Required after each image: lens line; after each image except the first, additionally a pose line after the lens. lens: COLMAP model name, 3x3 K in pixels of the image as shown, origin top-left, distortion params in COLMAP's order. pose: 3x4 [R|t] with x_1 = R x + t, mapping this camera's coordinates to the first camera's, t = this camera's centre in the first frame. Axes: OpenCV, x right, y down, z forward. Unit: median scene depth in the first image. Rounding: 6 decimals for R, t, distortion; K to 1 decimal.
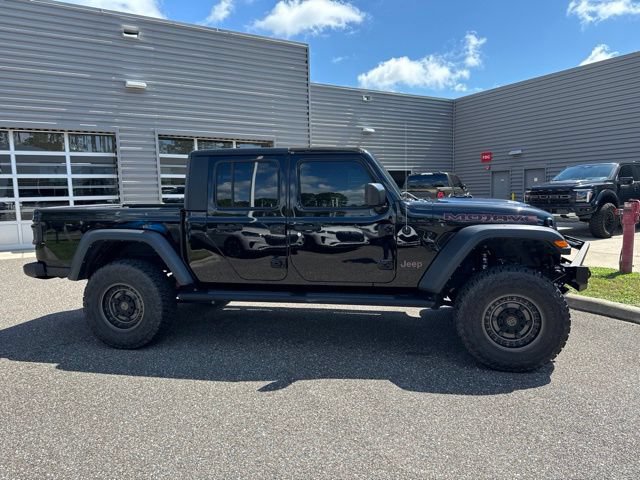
lens RADIAL K [[450.3, 0, 313.1], [0, 450.3, 241.0], [0, 0, 1]] dist [0.062863, -0.077103]
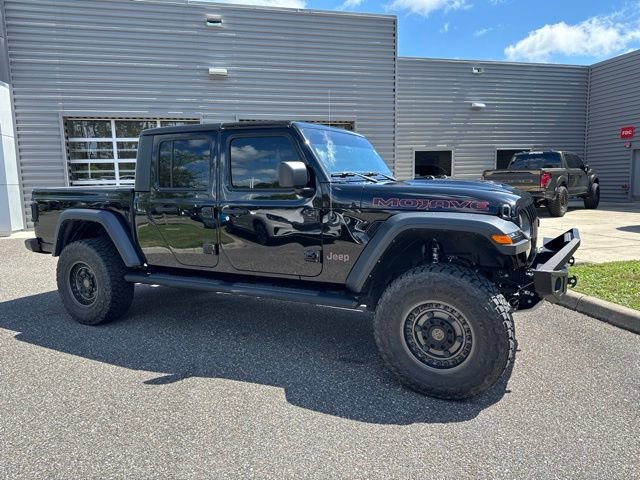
lens RADIAL K [[451.8, 0, 320.0], [0, 451.8, 240.0], [0, 0, 1]] dist [0.011583, -0.002217]
pose [[0.959358, 0.038305, -0.279581, 0.353433], [-0.028888, 0.998870, 0.037727, -0.008813], [0.280710, -0.028117, 0.959381, 0.150639]]
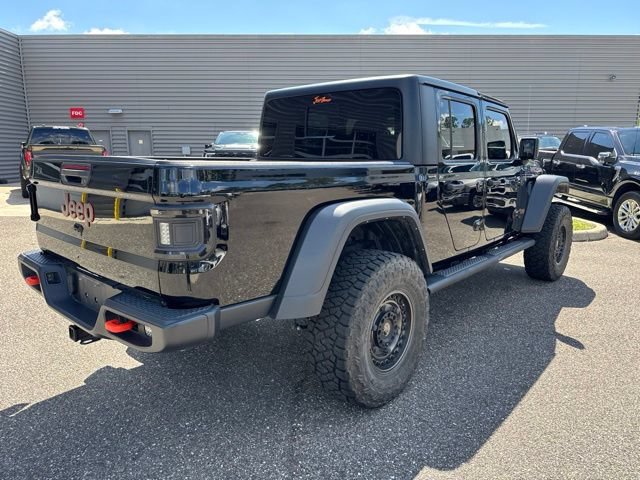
lens RADIAL K [[451.1, 0, 320.0], [0, 451.1, 240.0], [0, 0, 1]] dist [0.026983, -0.041443]
pose [[0.467767, -0.141672, 0.872424, -0.875599], [0.076263, 0.989858, 0.119852, -0.043269], [-0.880555, 0.010471, 0.473828, 0.743182]]
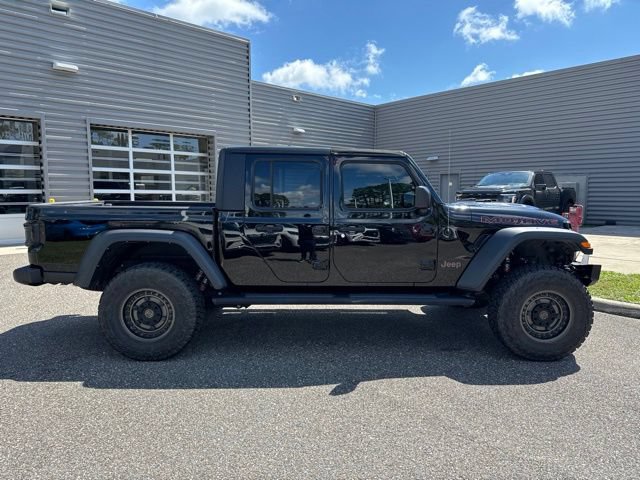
lens RADIAL K [[450.3, 0, 313.1], [0, 450.3, 241.0], [0, 0, 1]] dist [0.062863, -0.077103]
pose [[0.976348, -0.000926, 0.216201, -0.269787], [0.000339, 0.999996, 0.002752, -0.004657], [-0.216202, -0.002614, 0.976345, 0.035952]]
